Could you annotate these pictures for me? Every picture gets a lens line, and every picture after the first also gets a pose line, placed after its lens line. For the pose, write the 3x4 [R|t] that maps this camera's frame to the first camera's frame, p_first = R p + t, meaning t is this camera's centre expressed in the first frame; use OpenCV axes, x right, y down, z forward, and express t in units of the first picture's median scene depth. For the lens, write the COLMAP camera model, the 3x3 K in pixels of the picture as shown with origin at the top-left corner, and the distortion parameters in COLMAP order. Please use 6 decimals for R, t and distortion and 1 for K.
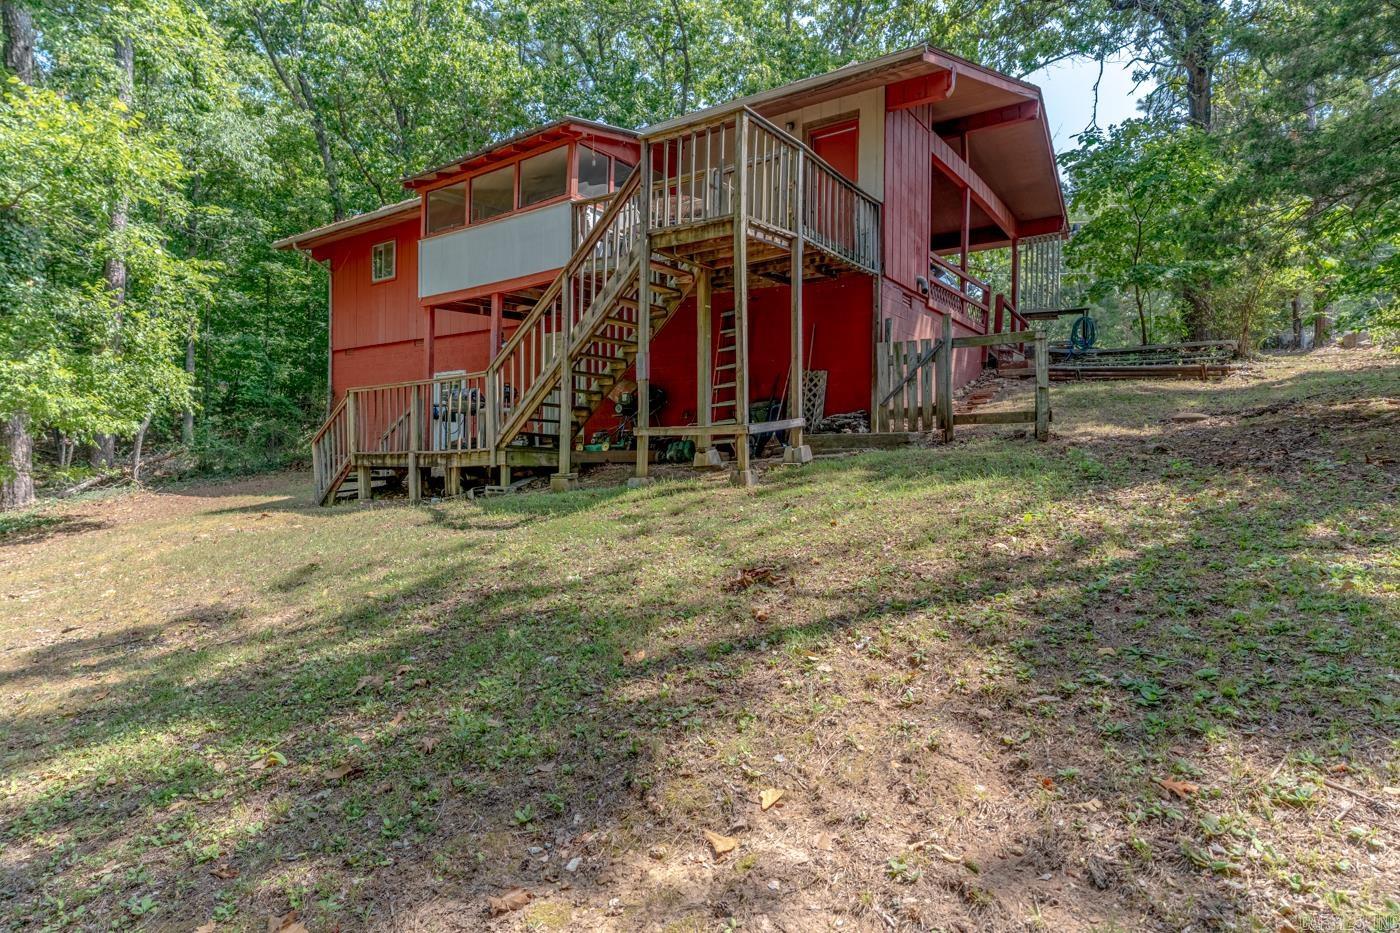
lens RADIAL K [[760.5, 0, 701.1], [0, 760.5, 439.2], [0, 0, 1]] dist [0.002328, 0.000195]
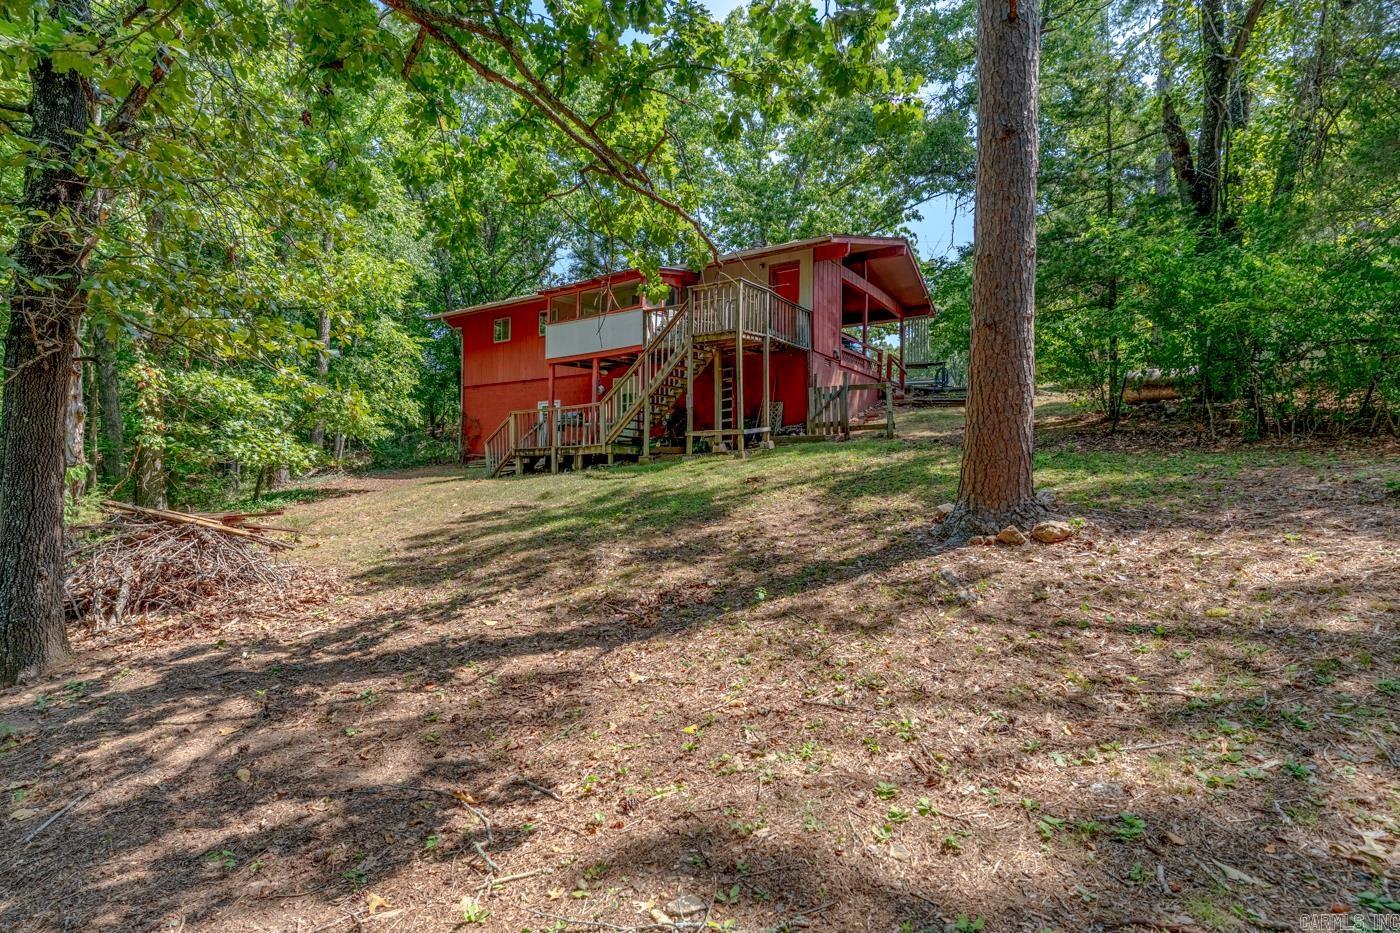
lens RADIAL K [[652.1, 0, 701.5], [0, 652.1, 432.7], [0, 0, 1]] dist [0.000002, -0.000019]
pose [[0.999674, -0.000606, 0.025528, -0.071404], [0.001424, 0.999486, -0.032022, 0.033987], [-0.025496, 0.032048, 0.999161, -0.567971]]
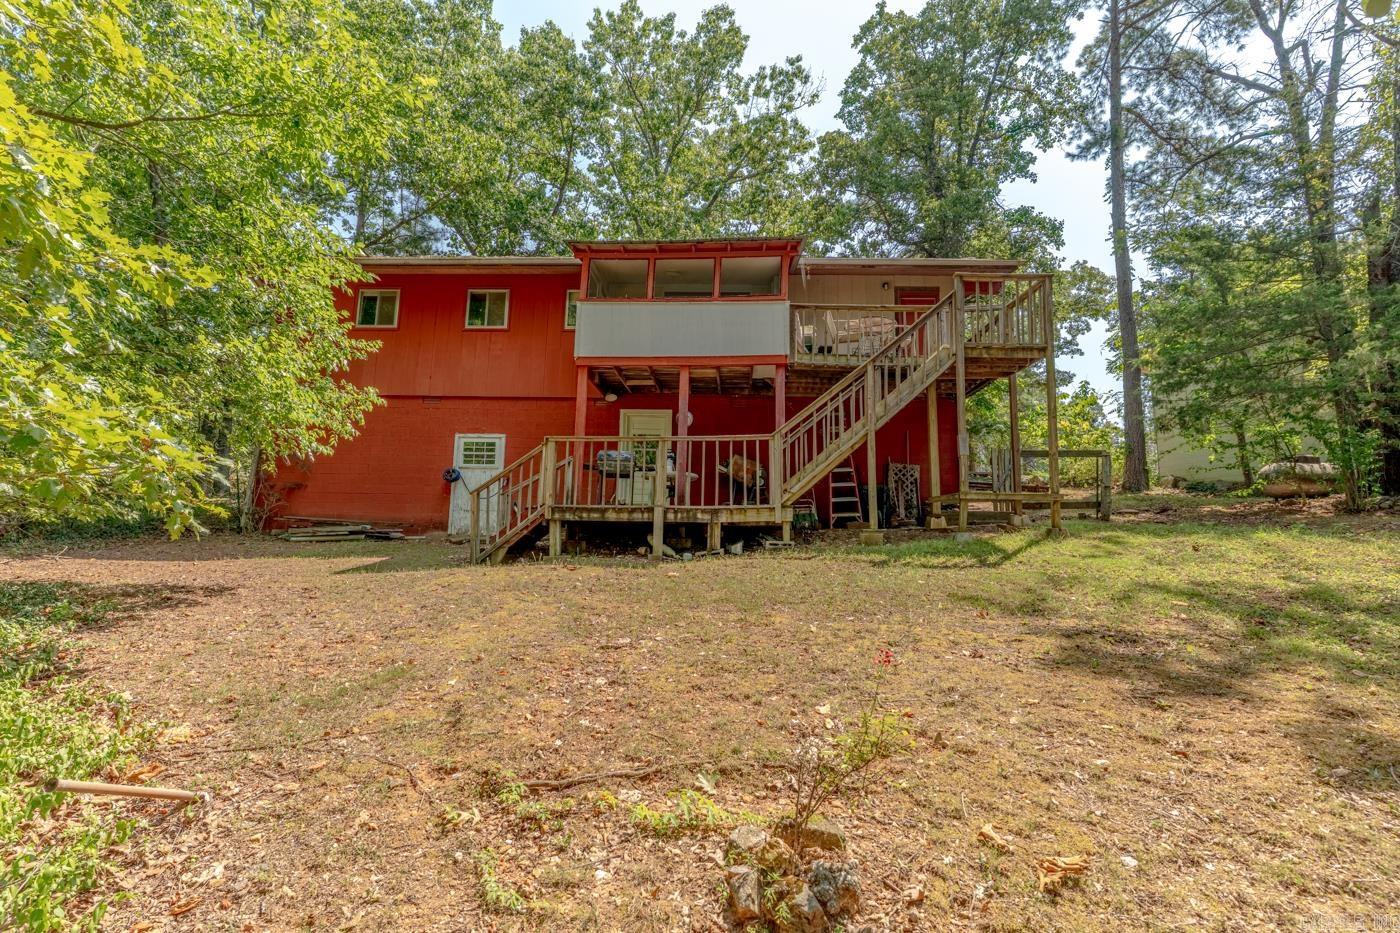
lens RADIAL K [[652.1, 0, 701.5], [0, 652.1, 432.7], [0, 0, 1]] dist [0.000002, -0.000019]
pose [[0.837815, 0.122348, 0.532069, -0.821870], [-0.032715, 0.984066, -0.174770, 0.071118], [-0.544974, 0.129018, 0.828467, 0.261244]]
